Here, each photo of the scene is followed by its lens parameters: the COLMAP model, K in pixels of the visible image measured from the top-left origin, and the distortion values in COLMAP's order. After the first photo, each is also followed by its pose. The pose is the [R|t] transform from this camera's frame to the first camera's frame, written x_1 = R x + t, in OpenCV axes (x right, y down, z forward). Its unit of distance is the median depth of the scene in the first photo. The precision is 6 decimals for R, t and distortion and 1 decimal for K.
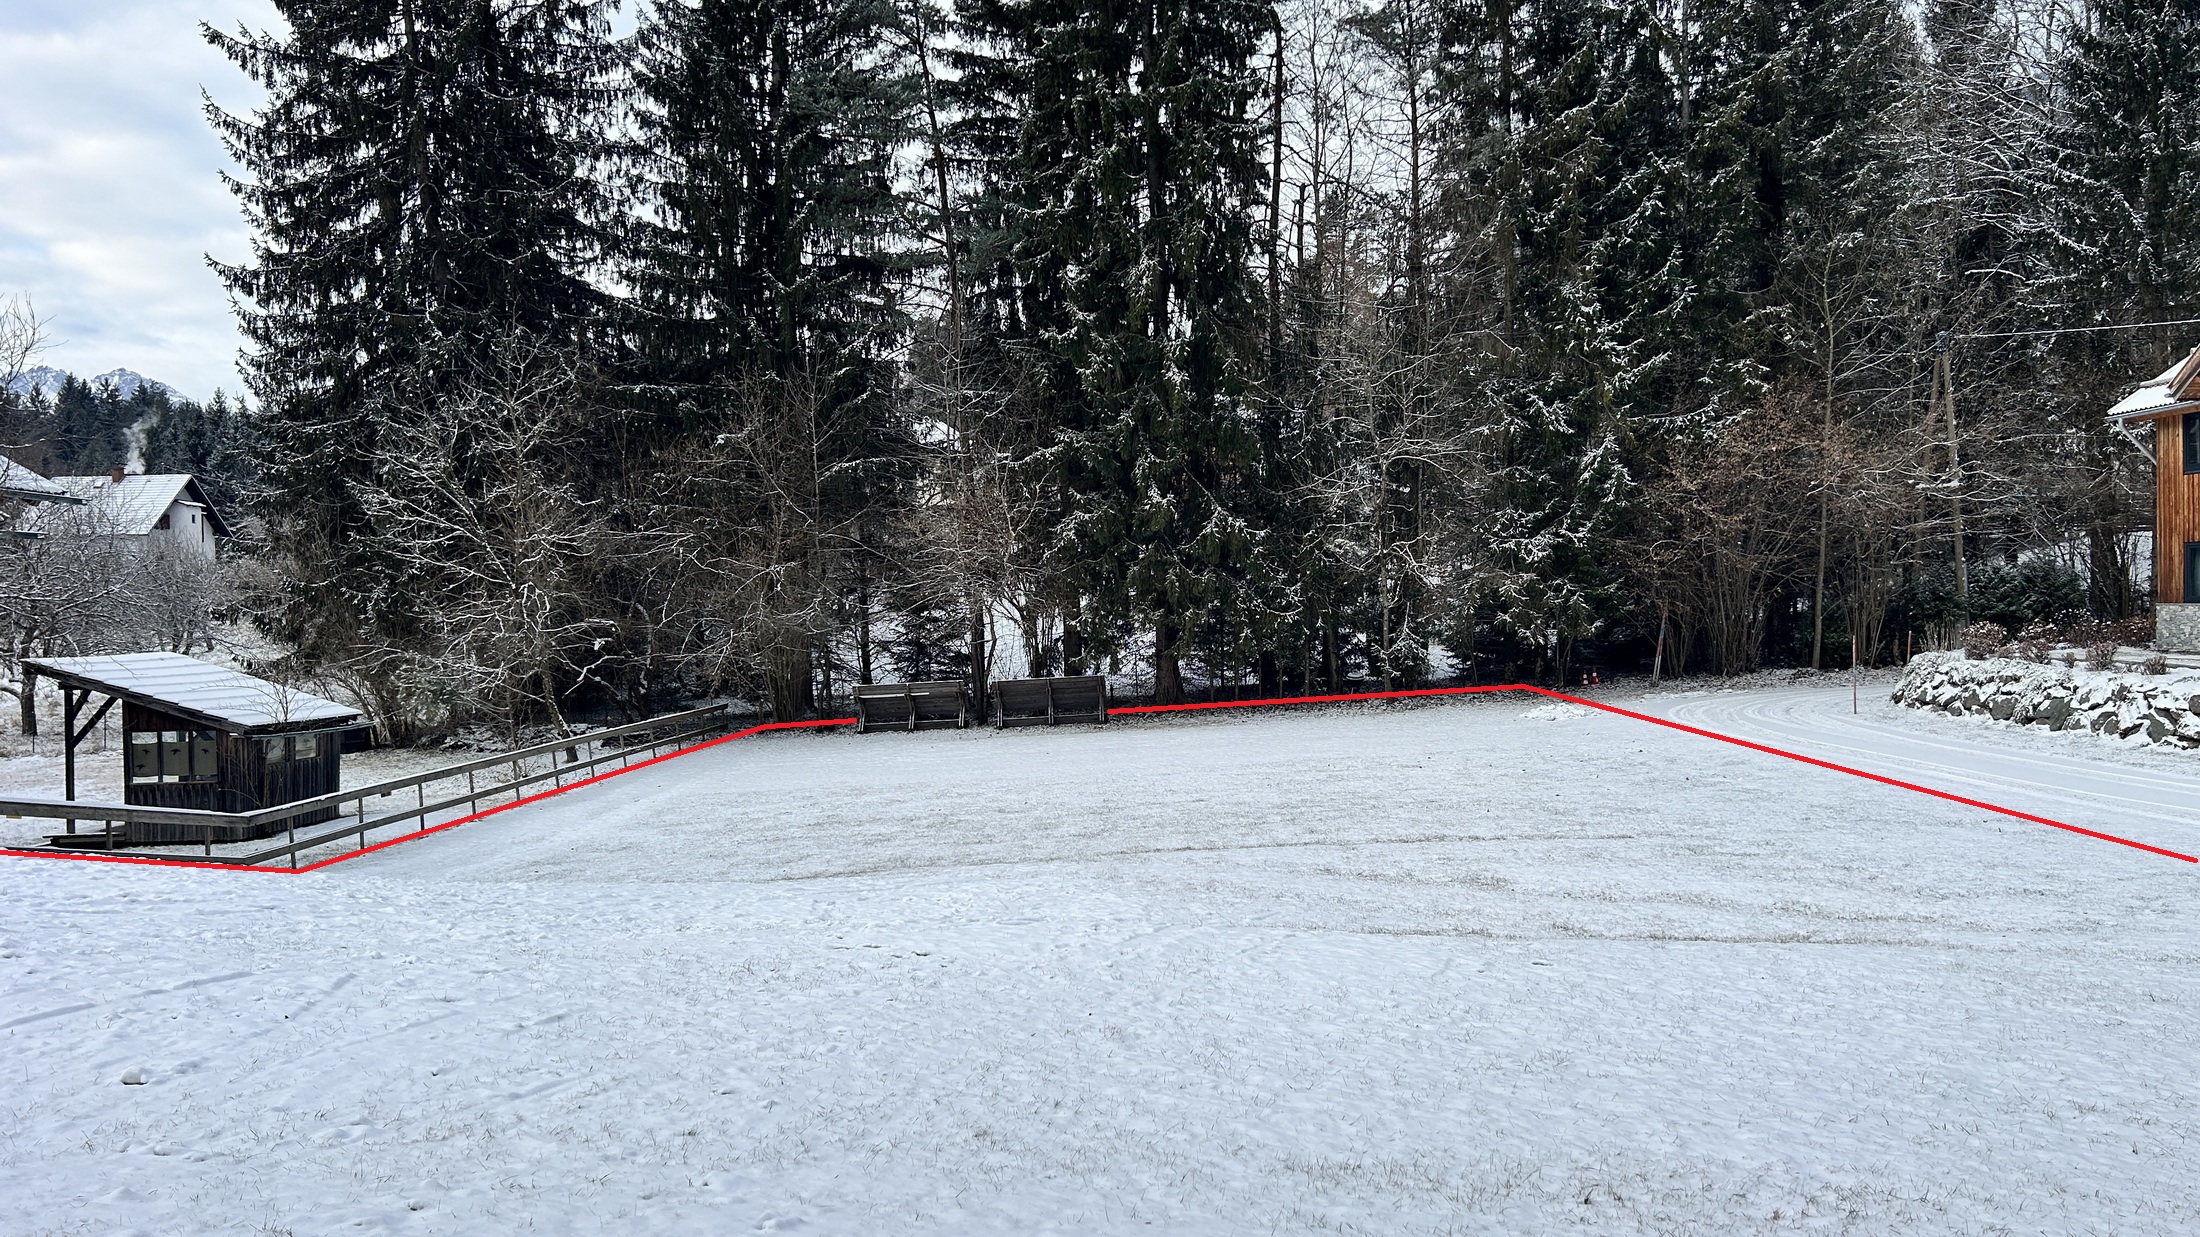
lens RADIAL K [[1643.1, 0, 1116.1], [0, 1643.1, 625.3], [0, 0, 1]] dist [0.066355, -0.070417]
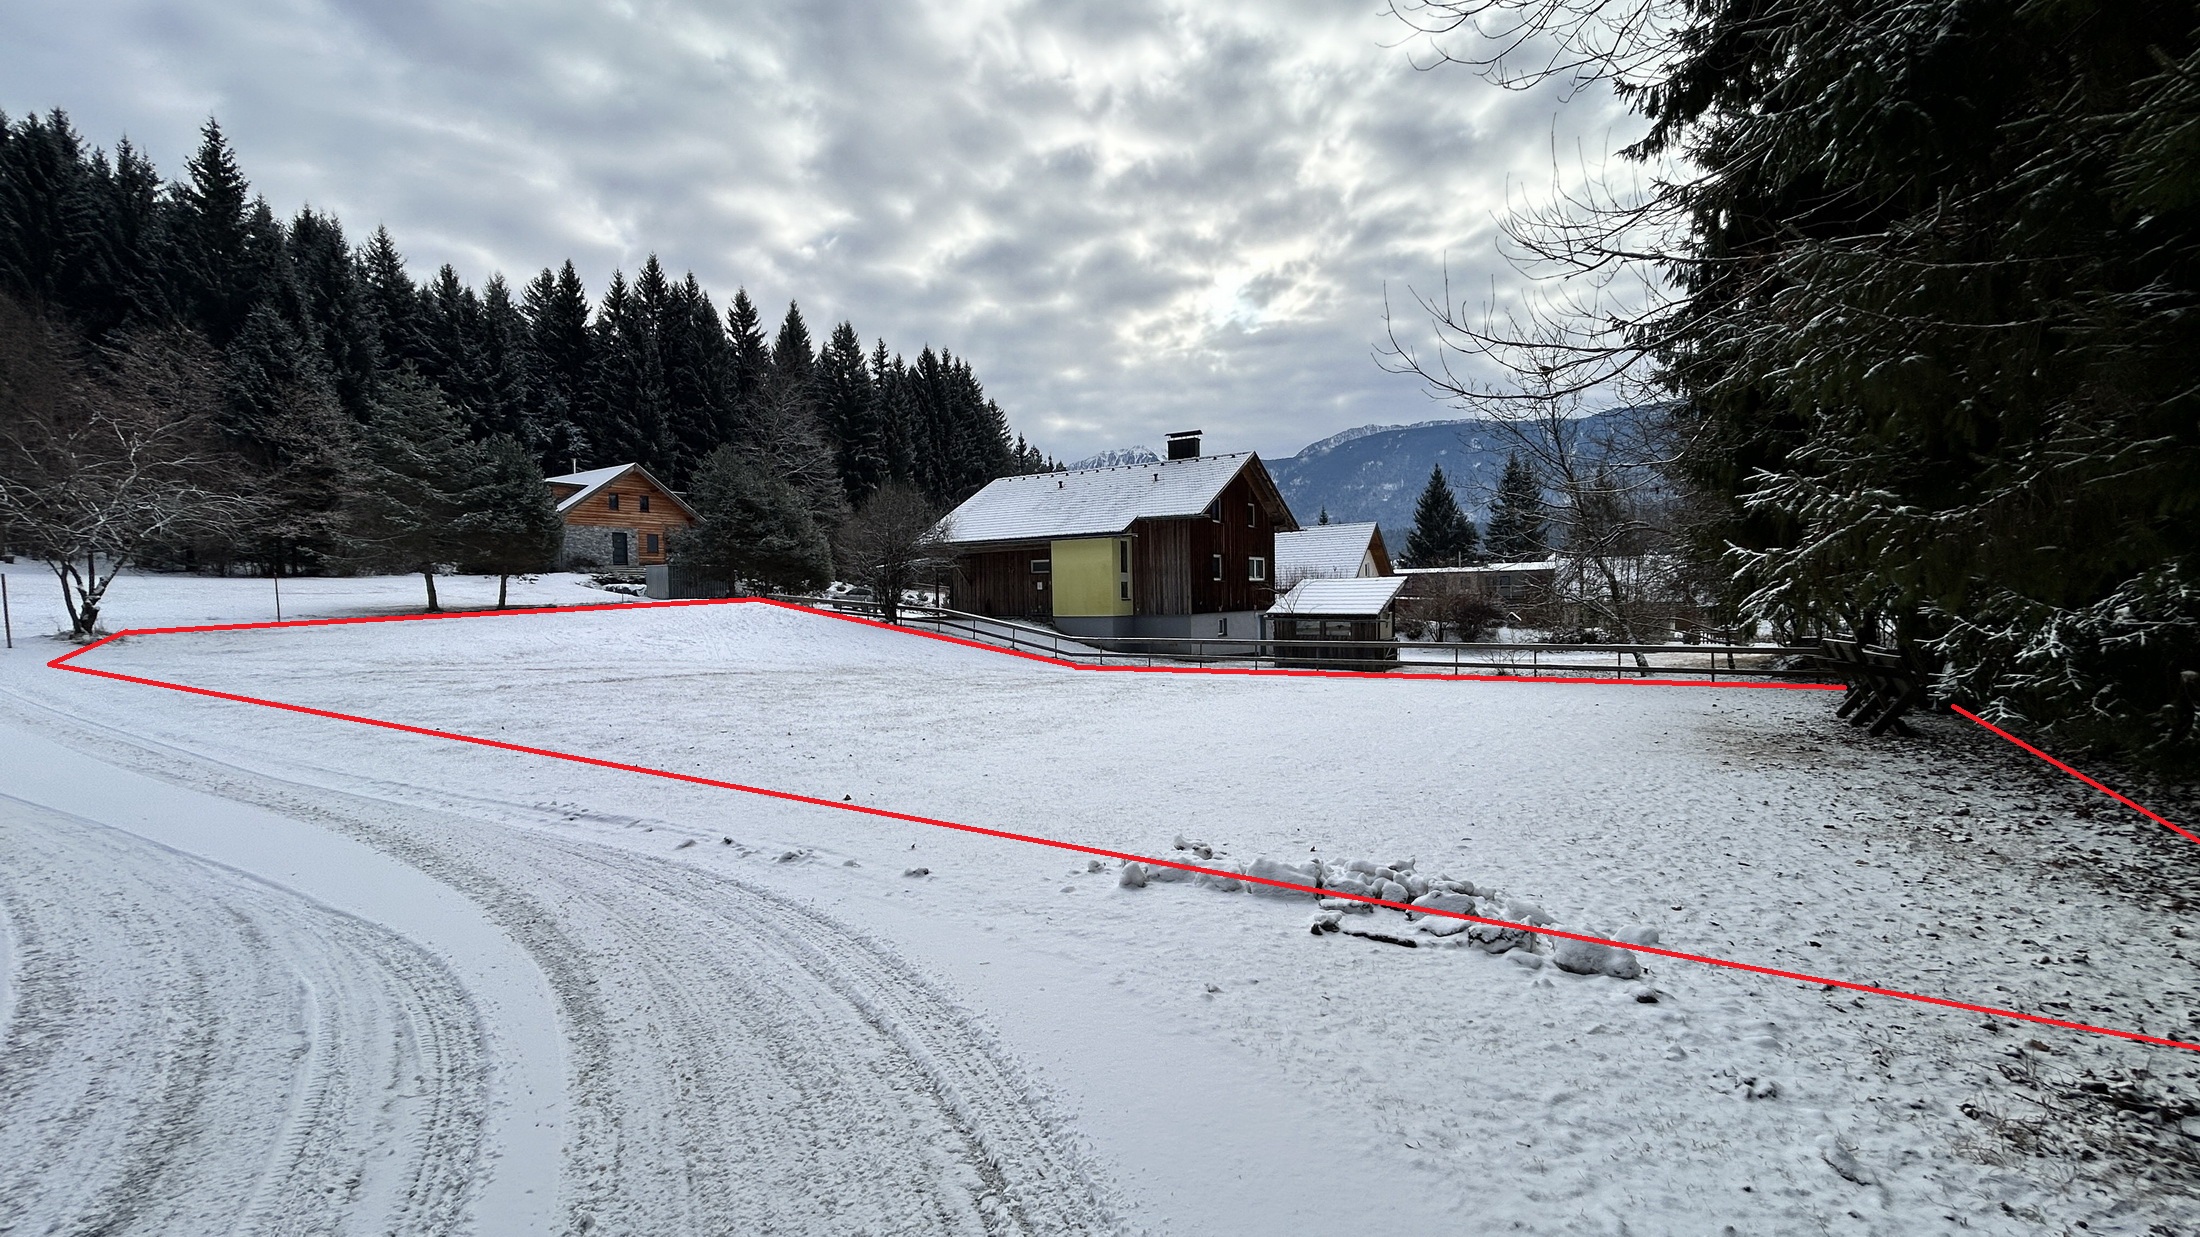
lens RADIAL K [[889.0, 0, 1094.1], [0, 889.0, 625.4], [0, 0, 1]] dist [-0.000549, -0.000377]
pose [[-0.526808, 0.057627, -0.848029, 0.359338], [0.017611, 0.998225, 0.056893, 0.005898], [0.849802, 0.015037, -0.526887, 0.939424]]
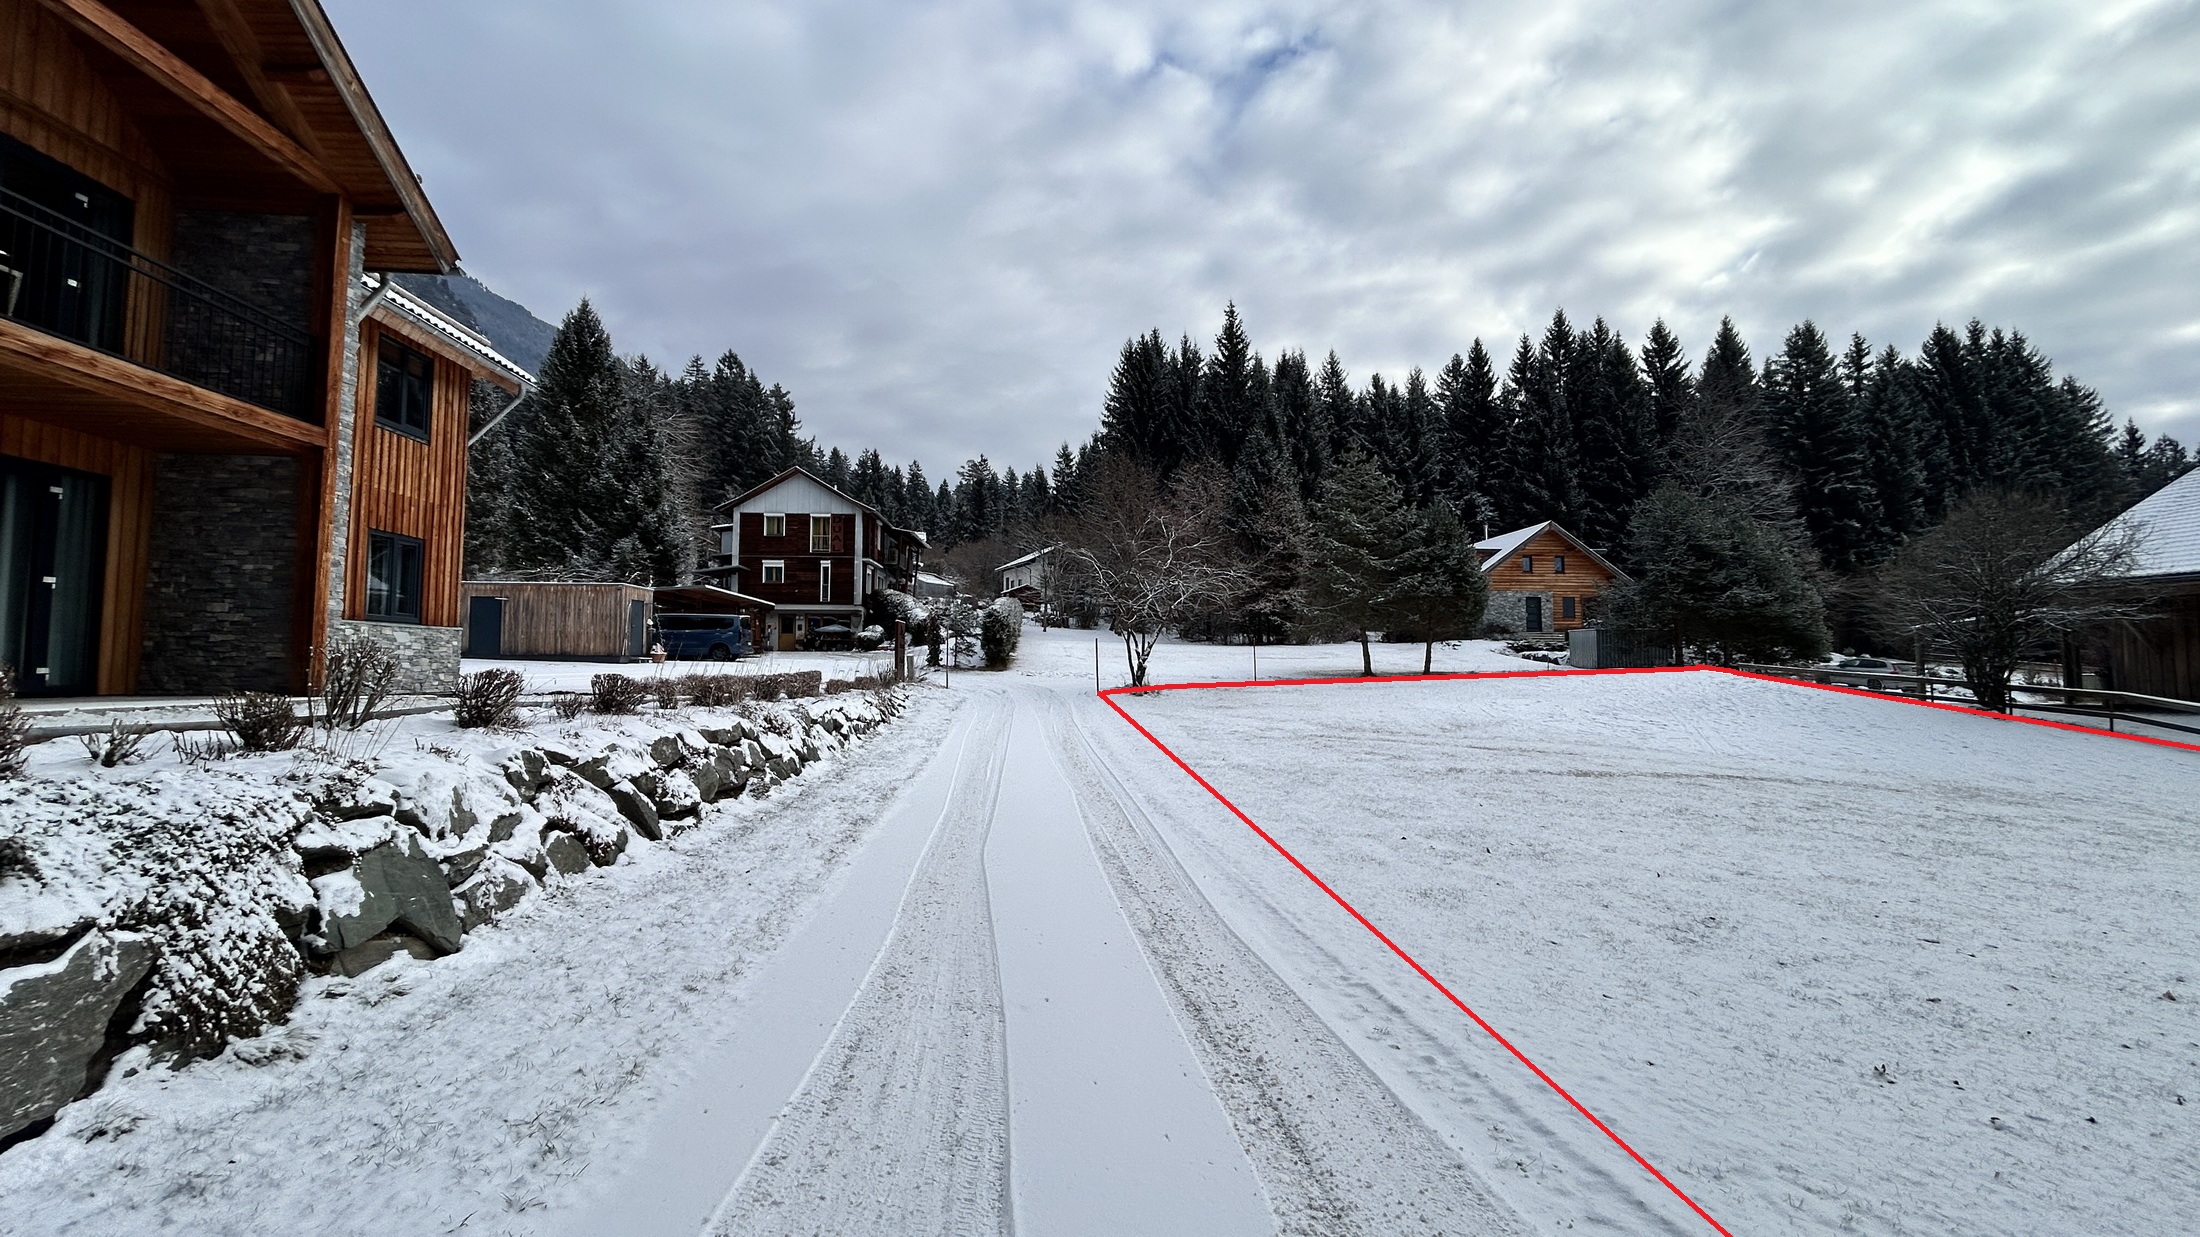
lens RADIAL K [[889.0, 0, 1103.4], [0, 889.0, 606.9], [0, 0, 1]] dist [-0.000549, -0.000377]
pose [[-0.995060, 0.007872, -0.098968, 0.315111], [0.013785, 0.998150, -0.059213, 0.010350], [0.098319, -0.060285, -0.993327, 0.799140]]
